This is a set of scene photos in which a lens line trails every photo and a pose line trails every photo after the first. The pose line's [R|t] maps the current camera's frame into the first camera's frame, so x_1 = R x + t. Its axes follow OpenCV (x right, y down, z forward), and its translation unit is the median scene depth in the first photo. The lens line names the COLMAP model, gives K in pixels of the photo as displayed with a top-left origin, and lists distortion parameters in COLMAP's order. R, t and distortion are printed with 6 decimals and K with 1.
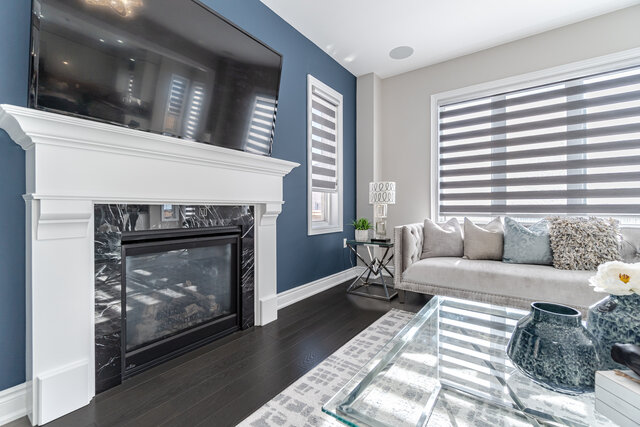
lens RADIAL K [[280.9, 0, 316.1], [0, 280.9, 210.8], [0, 0, 1]] dist [0.001149, 0.000246]
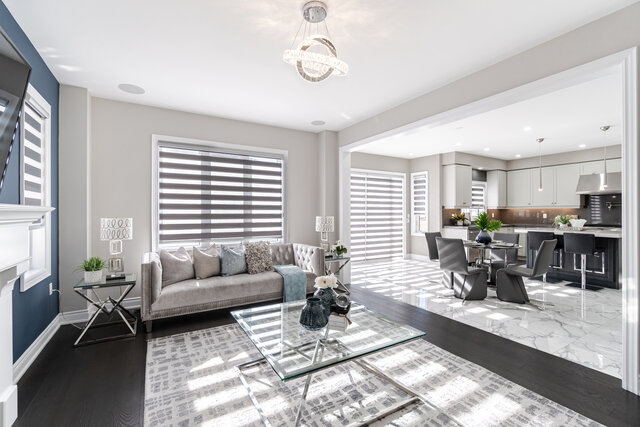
lens RADIAL K [[280.0, 0, 313.1], [0, 280.0, 214.2], [0, 0, 1]] dist [-0.002289, -0.000212]
pose [[0.402198, -0.001138, 0.915552, -0.419082], [0.004804, 0.999988, -0.000867, -0.120595], [-0.915540, 0.004747, 0.402199, -0.009652]]
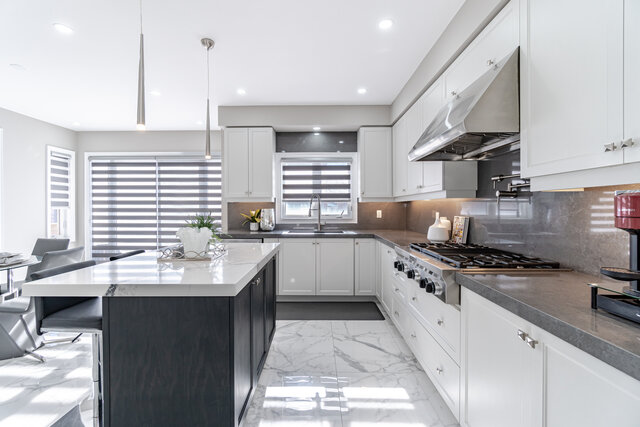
lens RADIAL K [[280.9, 0, 316.1], [0, 280.9, 210.8], [0, 0, 1]] dist [0.001149, 0.000246]
pose [[0.817586, -0.002606, 0.575801, 1.965409], [0.000295, 0.999992, 0.004108, -0.129124], [-0.575807, -0.003189, 0.817579, -1.701299]]
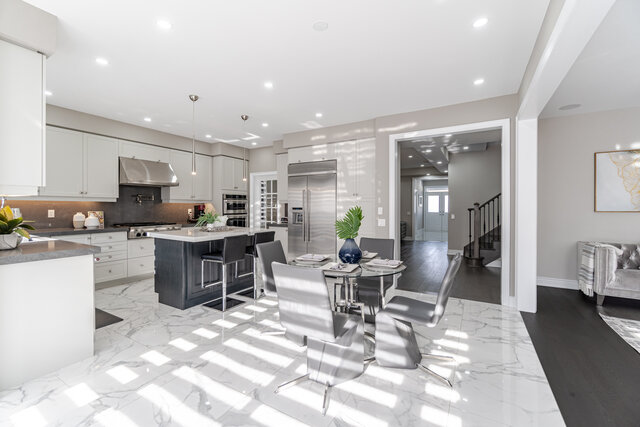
lens RADIAL K [[275.6, 0, 314.1], [0, 275.6, 210.4], [0, 0, 1]] dist [-0.003223, -0.000208]
pose [[-0.995944, 0.000920, -0.089966, 1.737390], [-0.000279, 0.999911, 0.013313, -0.134149], [0.089970, 0.013285, -0.995856, 0.677897]]
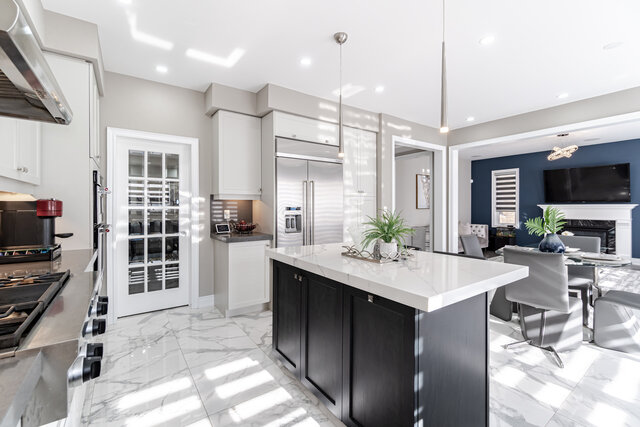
lens RADIAL K [[275.6, 0, 314.1], [0, 275.6, 210.4], [0, 0, 1]] dist [-0.003223, -0.000208]
pose [[-0.328144, 0.016853, -0.944477, 2.872855], [-0.001663, 0.999829, 0.018419, -0.134150], [0.944626, 0.007614, -0.328060, -0.803478]]
